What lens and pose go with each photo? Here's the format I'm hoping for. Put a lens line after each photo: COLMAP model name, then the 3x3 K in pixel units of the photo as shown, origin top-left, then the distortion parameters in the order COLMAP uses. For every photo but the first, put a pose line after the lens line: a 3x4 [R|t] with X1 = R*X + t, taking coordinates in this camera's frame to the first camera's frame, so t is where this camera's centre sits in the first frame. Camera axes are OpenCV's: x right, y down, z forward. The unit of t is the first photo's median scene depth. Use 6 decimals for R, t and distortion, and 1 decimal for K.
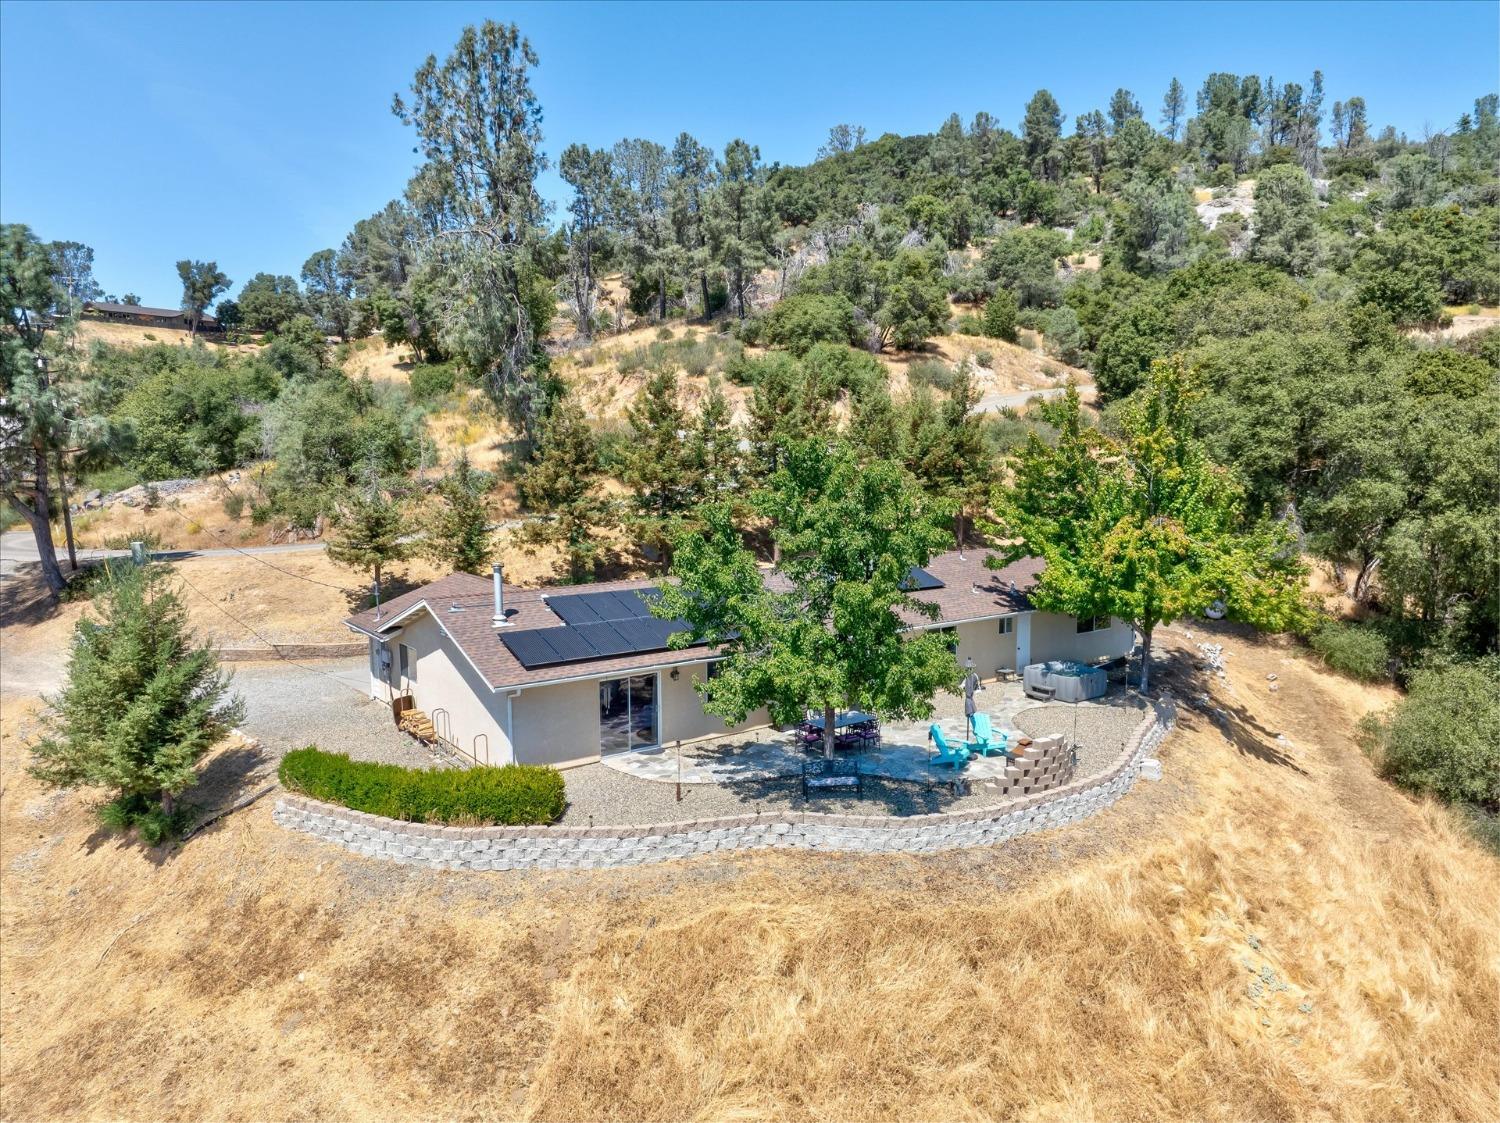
lens RADIAL K [[1069.3, 0, 740.9], [0, 1069.3, 559.9], [0, 0, 1]] dist [-0.063323, 0.036750]
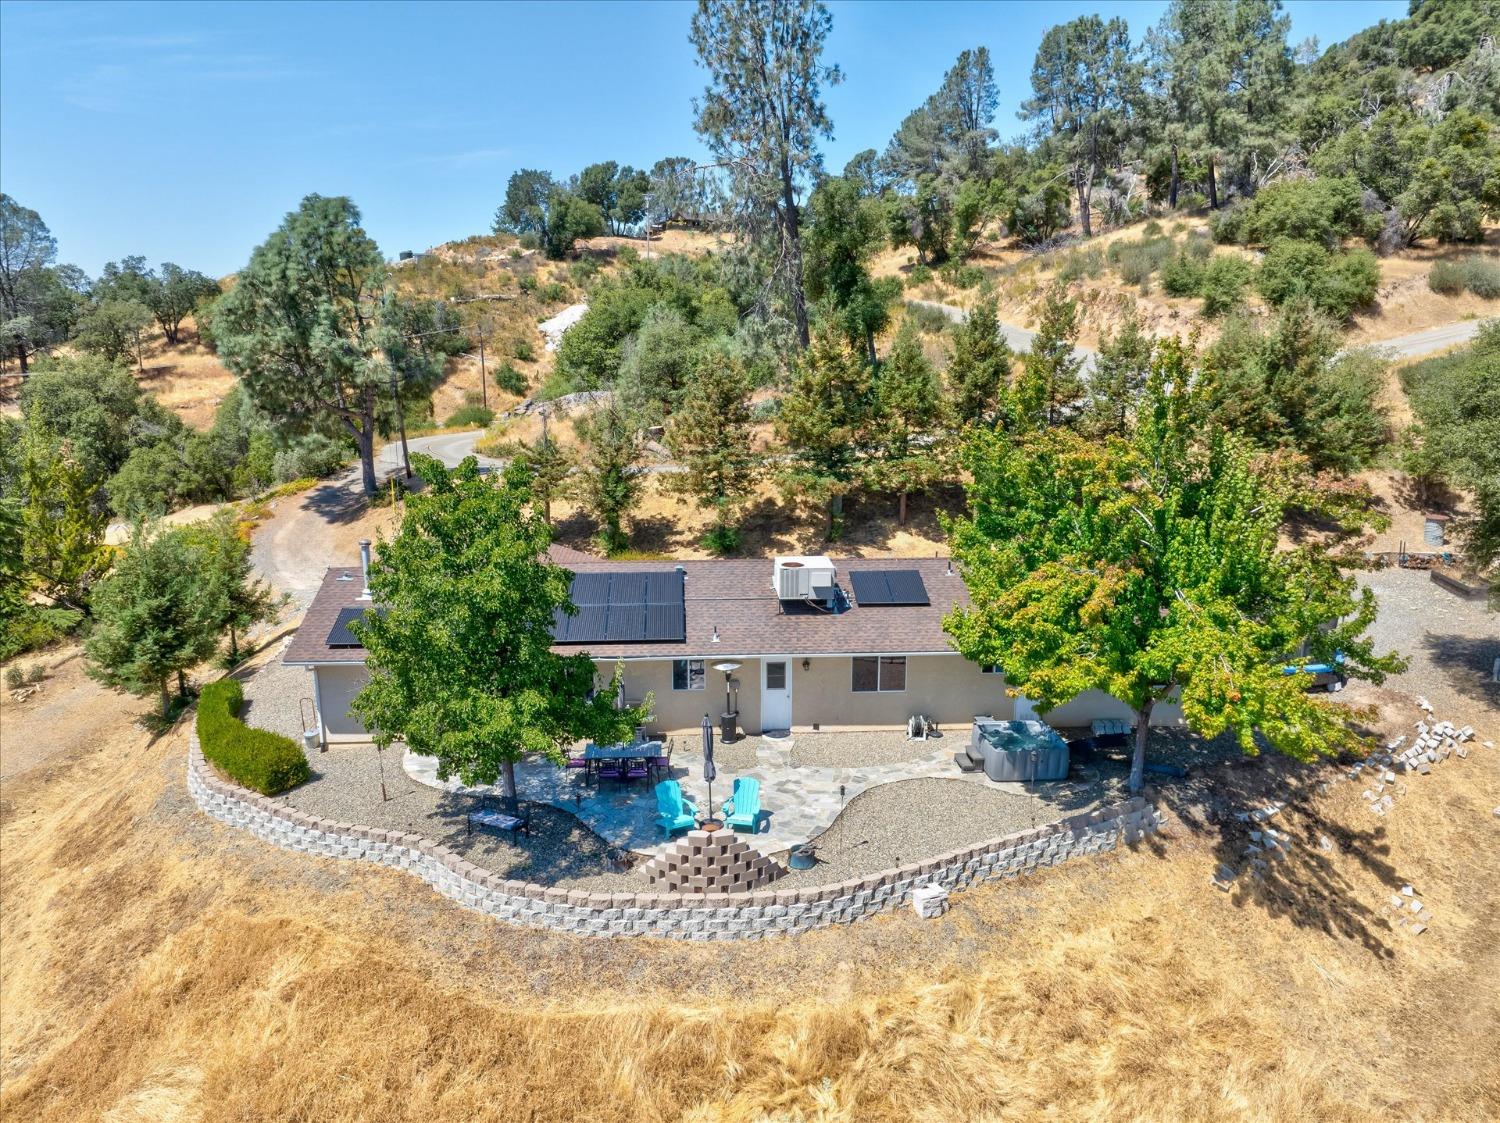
lens RADIAL K [[1069.3, 0, 740.9], [0, 1069.3, 559.9], [0, 0, 1]] dist [-0.063323, 0.036750]
pose [[0.837372, 0.117468, -0.533862, 0.154314], [-0.060431, 0.990544, 0.123167, -0.031025], [0.543283, -0.070875, 0.836553, 0.071570]]
